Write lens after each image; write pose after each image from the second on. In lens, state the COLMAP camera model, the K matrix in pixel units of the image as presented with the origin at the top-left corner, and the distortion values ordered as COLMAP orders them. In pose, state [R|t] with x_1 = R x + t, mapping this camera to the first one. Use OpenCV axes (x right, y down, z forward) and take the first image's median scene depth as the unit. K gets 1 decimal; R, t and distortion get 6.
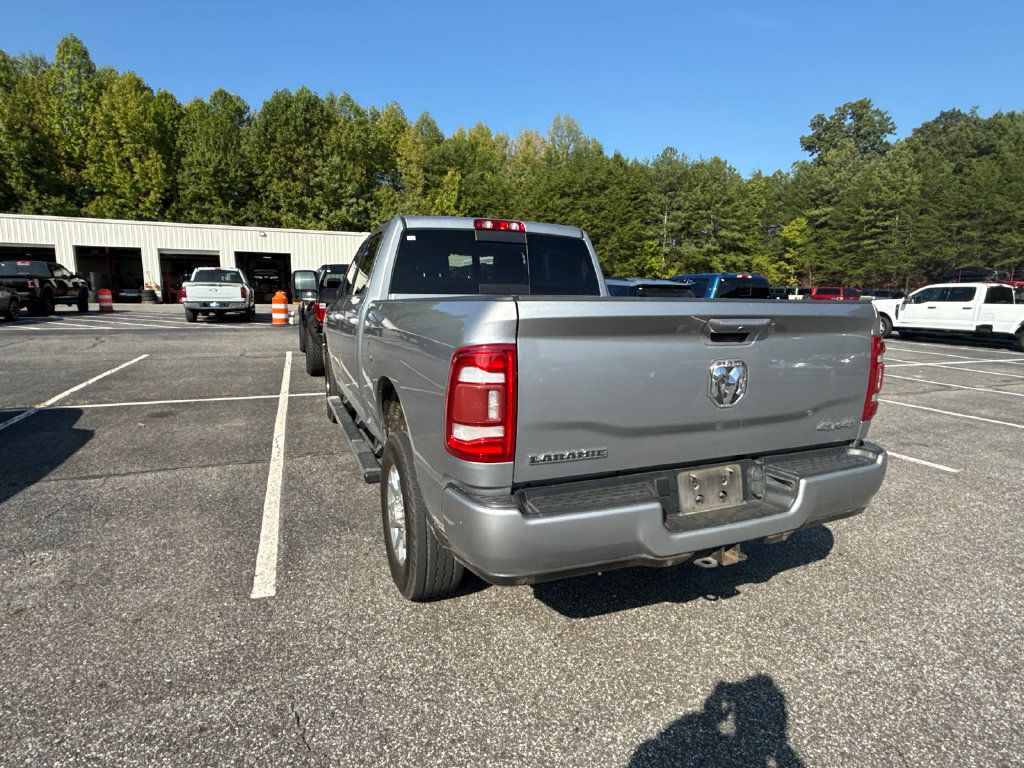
lens RADIAL K [[545.5, 0, 512.0], [0, 545.5, 386.1], [0, 0, 1]] dist [0.001165, -0.000248]
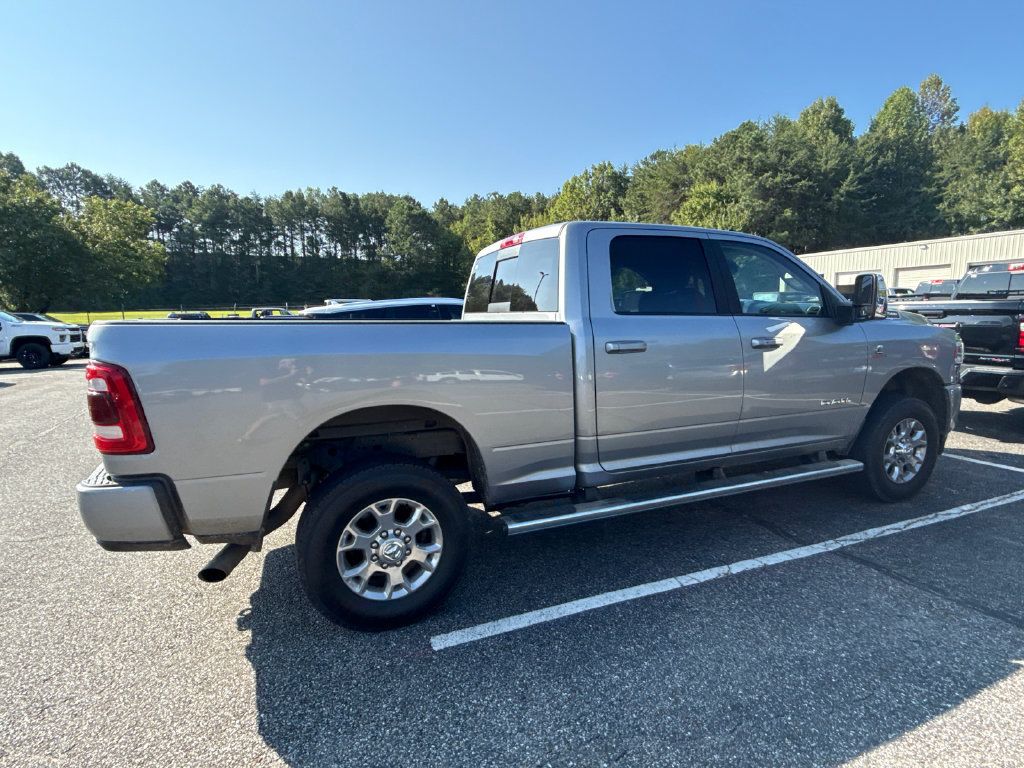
lens RADIAL K [[545.5, 0, 511.3], [0, 545.5, 385.5], [0, 0, 1]] dist [0.001165, -0.000248]
pose [[0.010344, 0.120887, -0.992612, 0.069231], [-0.150754, 0.981508, 0.117964, -0.011451], [0.988517, 0.148421, 0.028377, 0.072928]]
